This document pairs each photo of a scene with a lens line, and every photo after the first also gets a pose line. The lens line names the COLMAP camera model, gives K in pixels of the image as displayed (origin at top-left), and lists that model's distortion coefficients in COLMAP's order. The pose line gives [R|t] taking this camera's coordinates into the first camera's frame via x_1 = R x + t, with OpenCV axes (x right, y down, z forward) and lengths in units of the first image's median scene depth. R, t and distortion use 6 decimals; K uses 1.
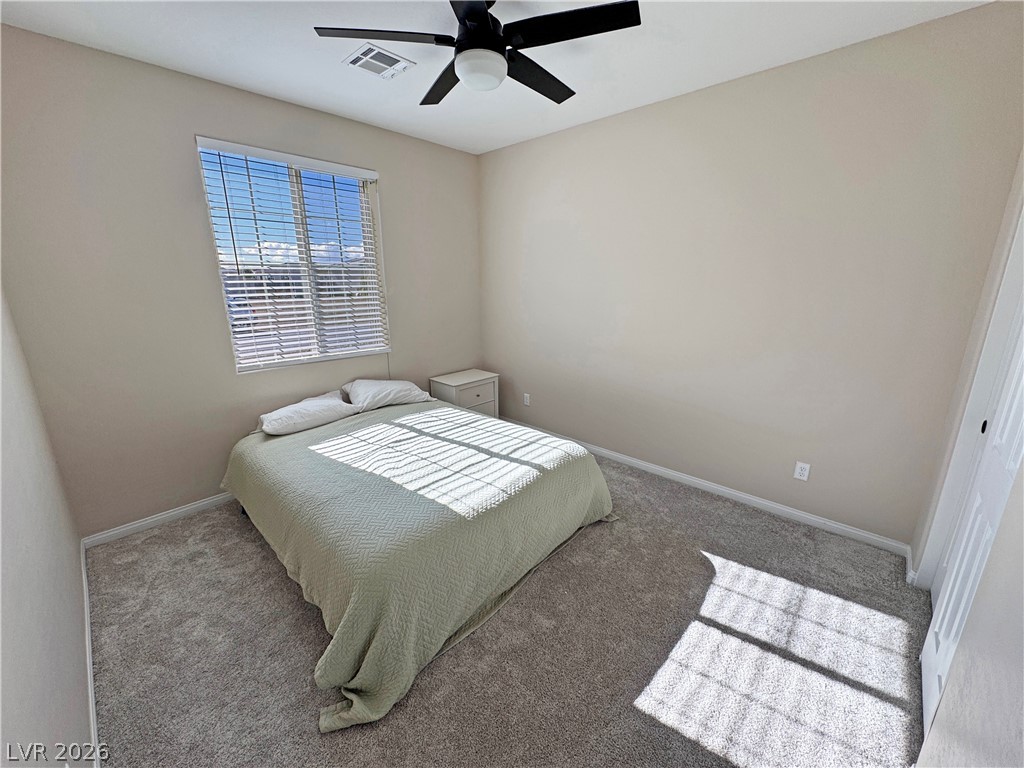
lens RADIAL K [[406.9, 0, 507.2], [0, 406.9, 385.7], [0, 0, 1]] dist [0.001588, -0.000369]
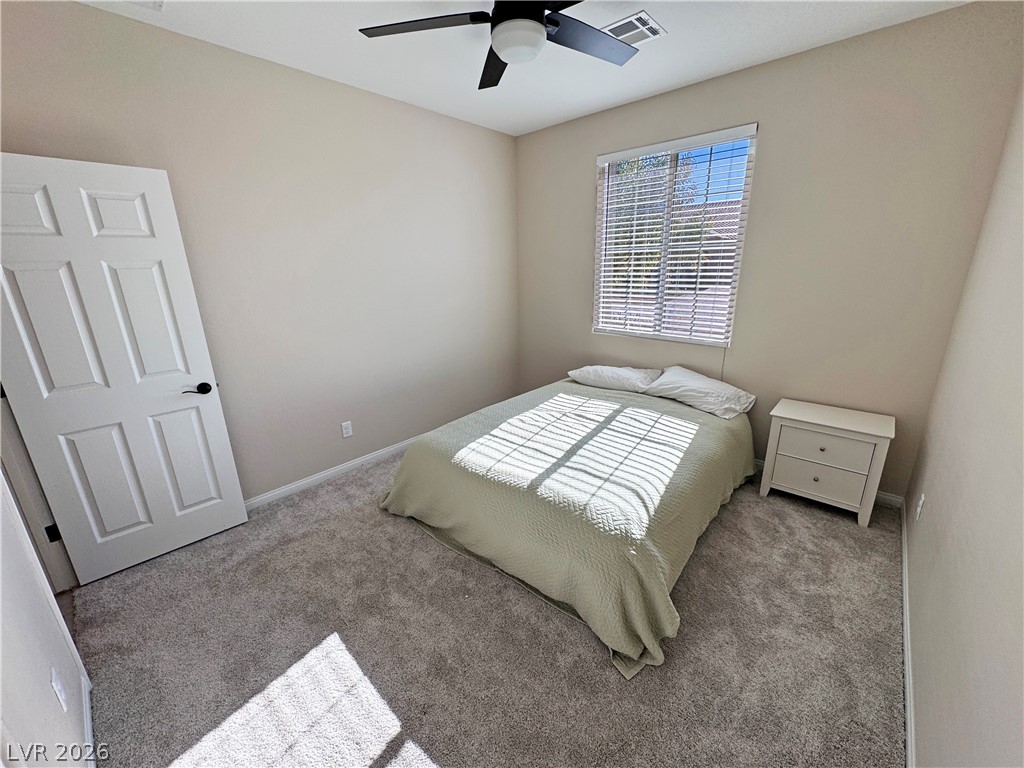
lens RADIAL K [[406.9, 0, 515.3], [0, 406.9, 385.3], [0, 0, 1]] dist [0.001588, -0.000369]
pose [[0.025813, 0.288527, -0.957124, 0.720846], [-0.237134, 0.931883, 0.274522, -0.189041], [0.971134, 0.219880, 0.092475, 0.718831]]
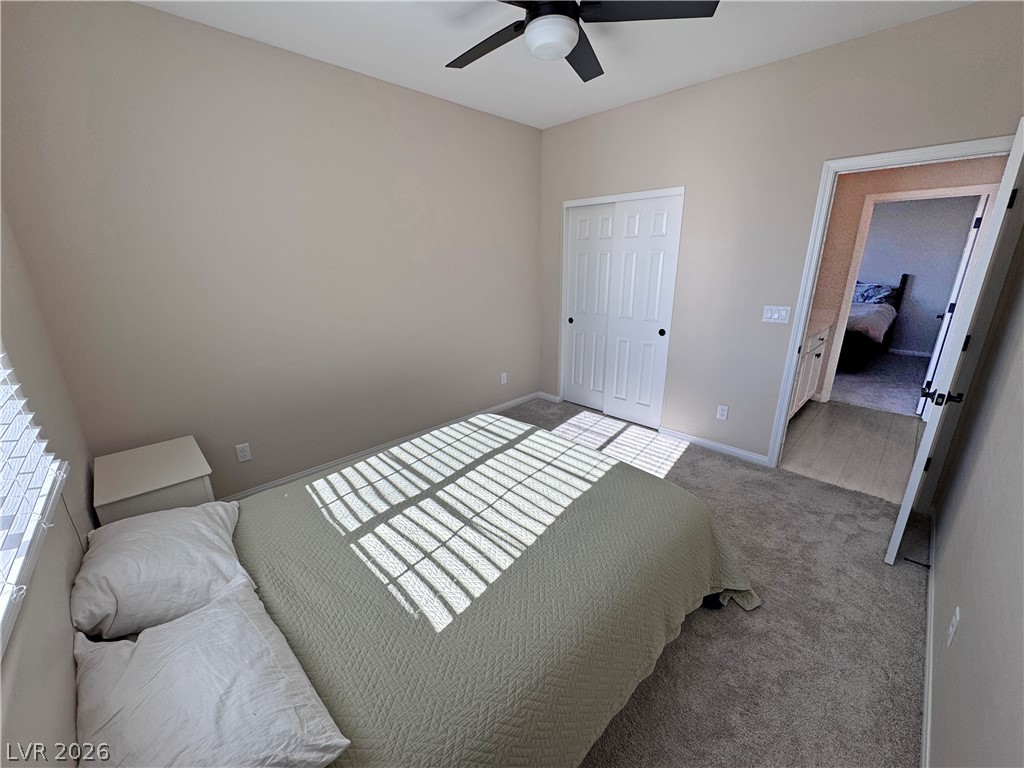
lens RADIAL K [[406.9, 0, 514.9], [0, 406.9, 386.5], [0, 0, 1]] dist [0.001588, -0.000369]
pose [[0.037448, -0.301220, 0.952819, -0.817828], [0.272322, 0.920476, 0.280292, -0.199565], [-0.961477, 0.248978, 0.116499, 0.778219]]
